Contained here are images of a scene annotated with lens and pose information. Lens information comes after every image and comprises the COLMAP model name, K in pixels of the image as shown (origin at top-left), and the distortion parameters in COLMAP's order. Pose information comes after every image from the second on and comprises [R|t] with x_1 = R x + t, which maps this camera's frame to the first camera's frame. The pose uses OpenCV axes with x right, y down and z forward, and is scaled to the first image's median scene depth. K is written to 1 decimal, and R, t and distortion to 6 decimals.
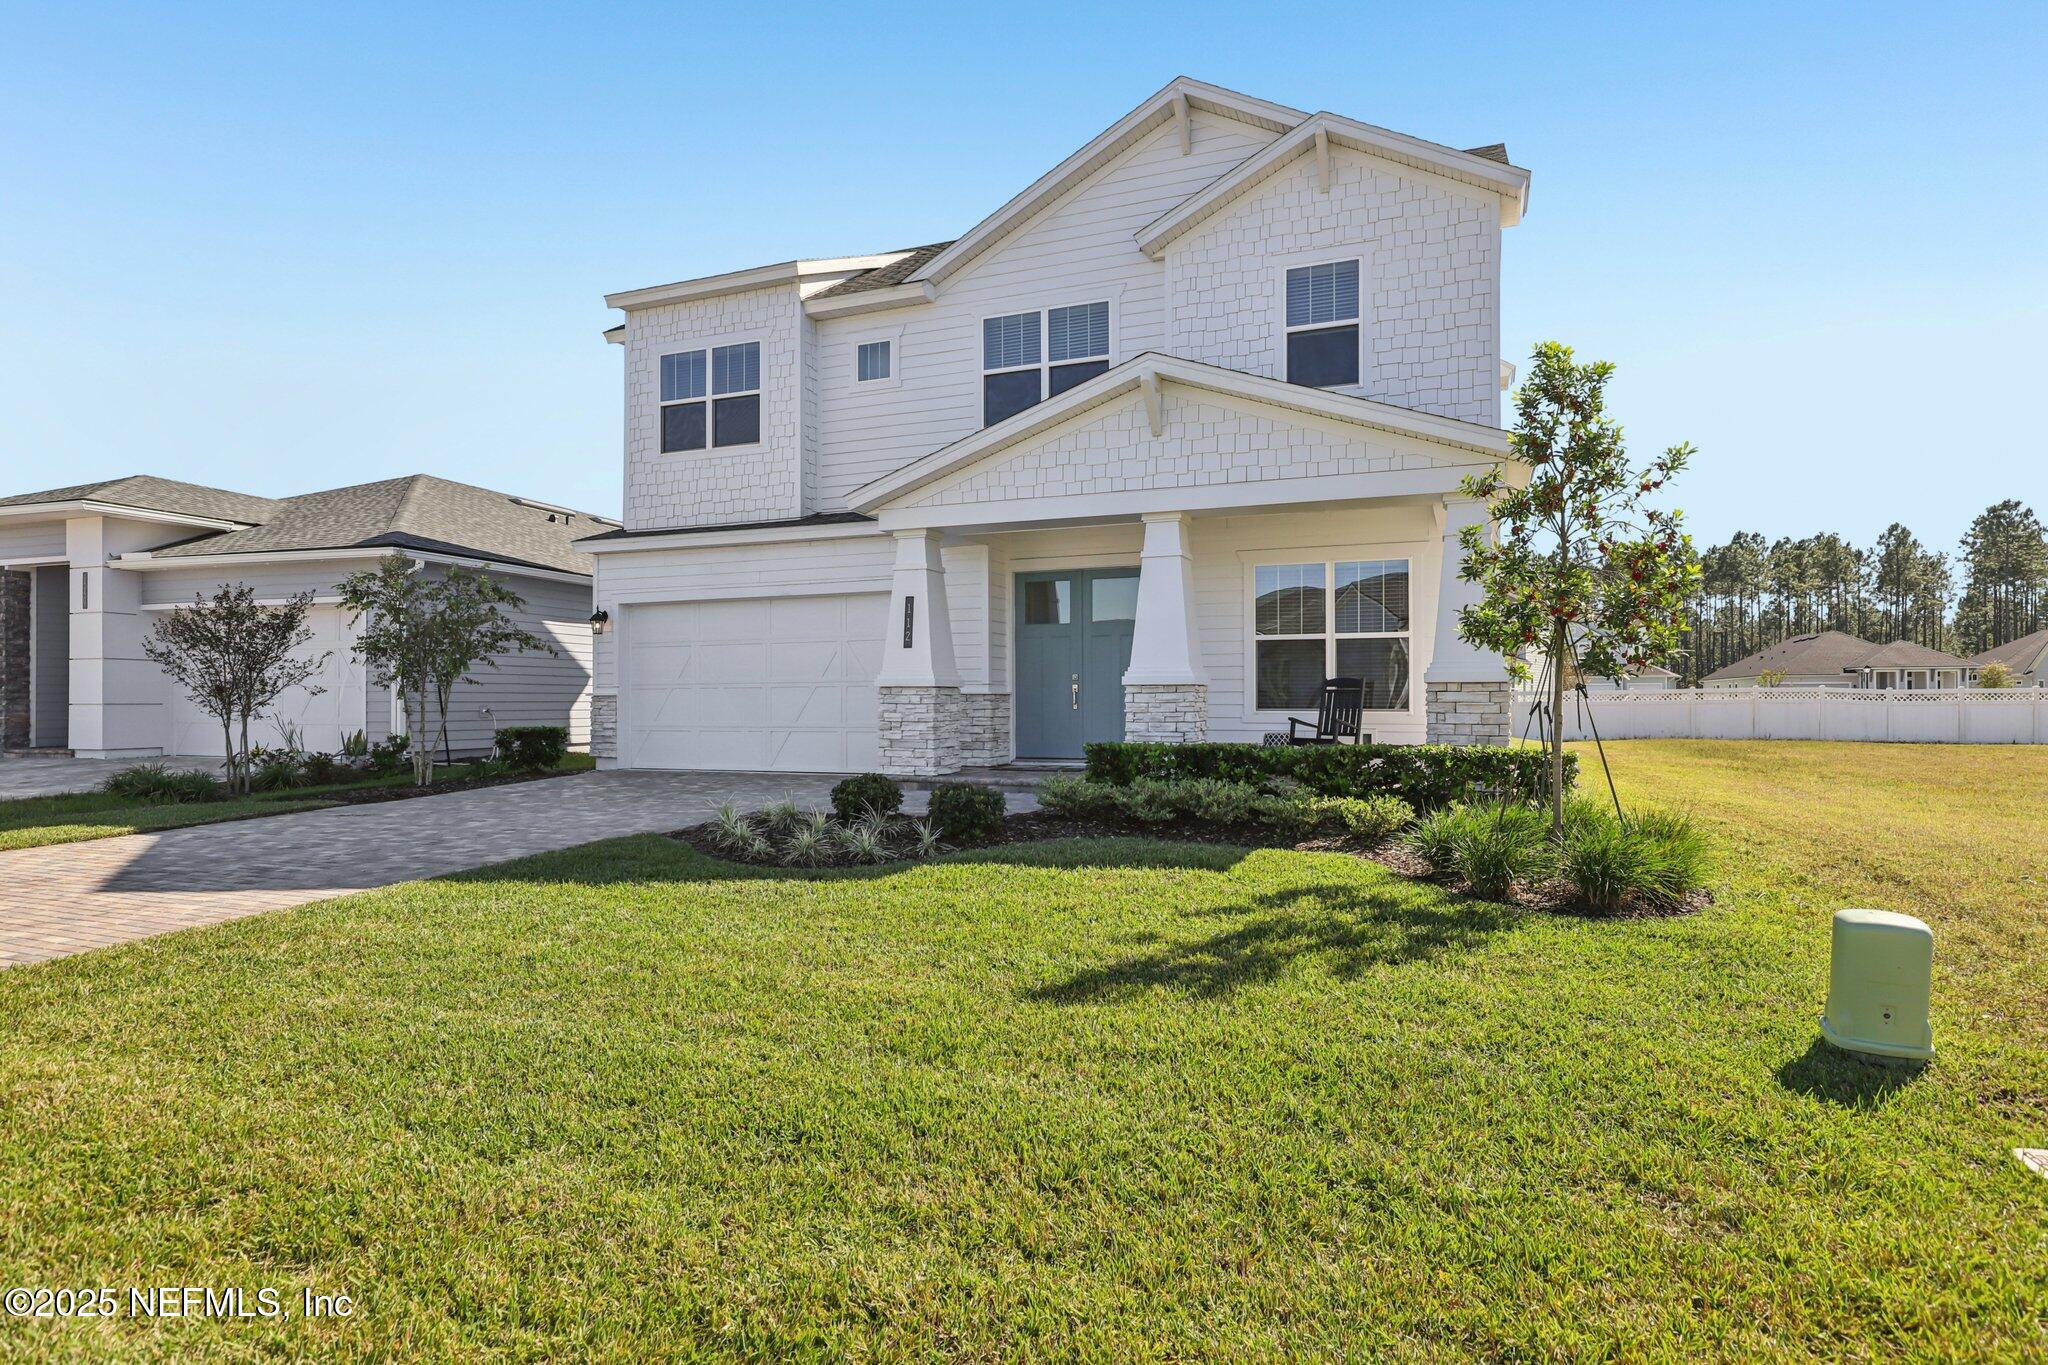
lens RADIAL K [[1041.1, 0, 1023.4], [0, 1041.1, 732.9], [0, 0, 1]] dist [0.003099, 0.000056]
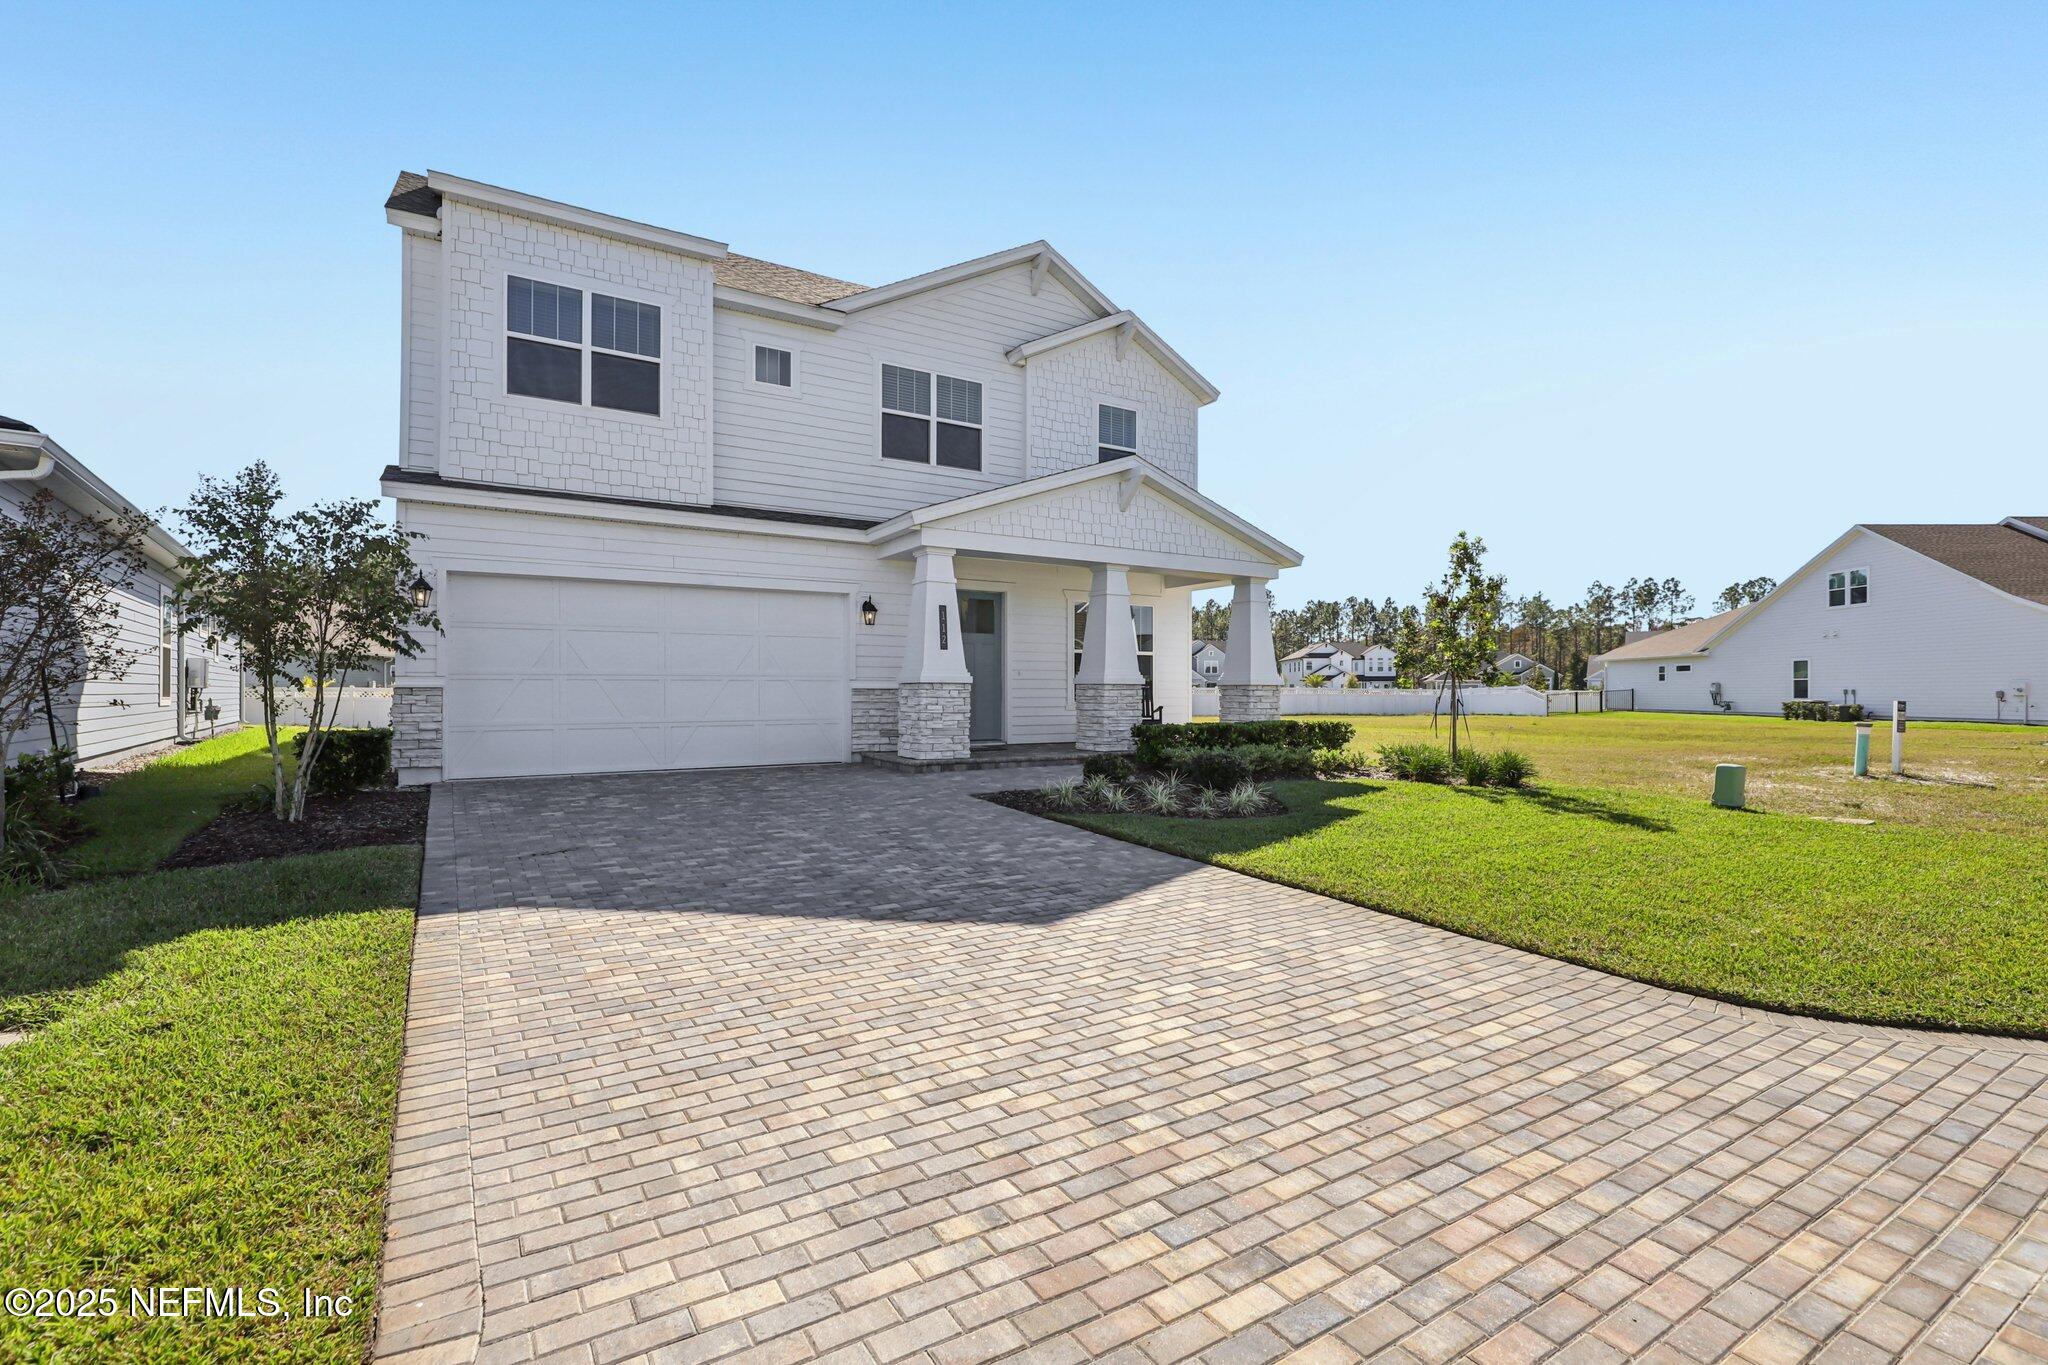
lens RADIAL K [[930.8, 0, 1025.6], [0, 930.8, 677.7], [0, 0, 1]] dist [0.028229, 0.000766]
pose [[0.593243, 0.006804, 0.804994, -0.812141], [0.024258, 0.999359, -0.026324, -0.018602], [-0.804658, 0.035144, 0.592698, 0.282719]]
